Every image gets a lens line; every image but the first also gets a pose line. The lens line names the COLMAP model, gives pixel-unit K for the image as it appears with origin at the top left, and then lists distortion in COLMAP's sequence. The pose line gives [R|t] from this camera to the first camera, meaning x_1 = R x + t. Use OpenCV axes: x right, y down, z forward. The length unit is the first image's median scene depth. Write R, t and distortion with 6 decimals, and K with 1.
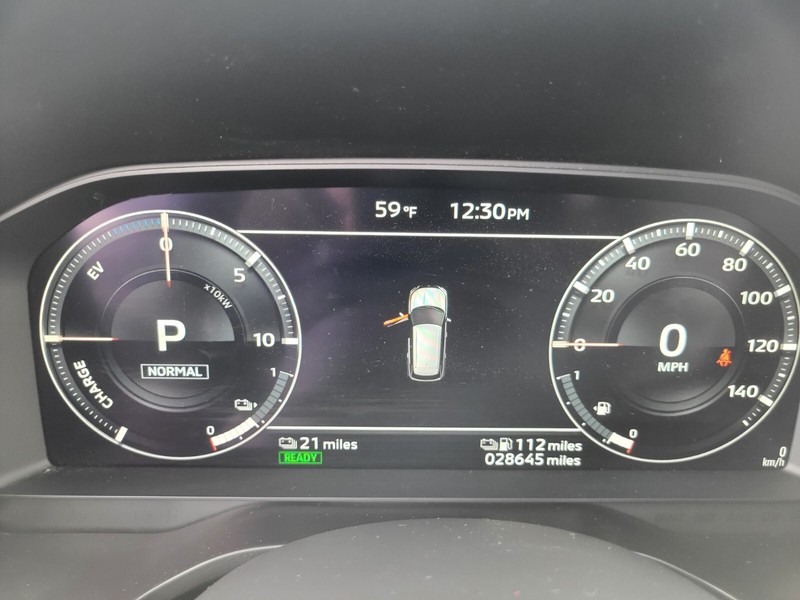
lens RADIAL K [[633.9, 0, 400.0], [0, 633.9, 300.0], [0, 0, 1]] dist [-0.018078, -0.001276]
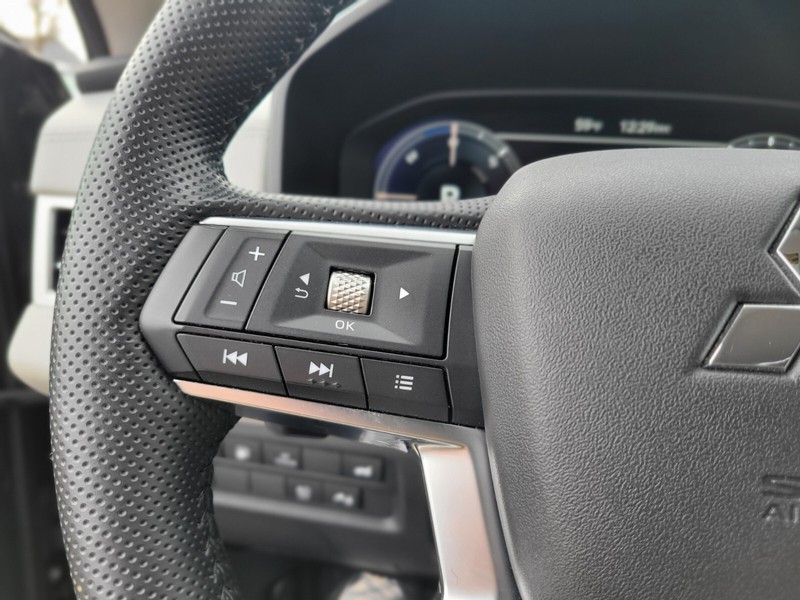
lens RADIAL K [[633.9, 0, 400.0], [0, 633.9, 300.0], [0, 0, 1]] dist [-0.018078, -0.001276]
pose [[0.987287, 0.052971, -0.149862, -0.223169], [-0.066418, 0.994062, -0.086189, 0.497674], [0.144407, 0.095047, 0.984943, -0.702340]]
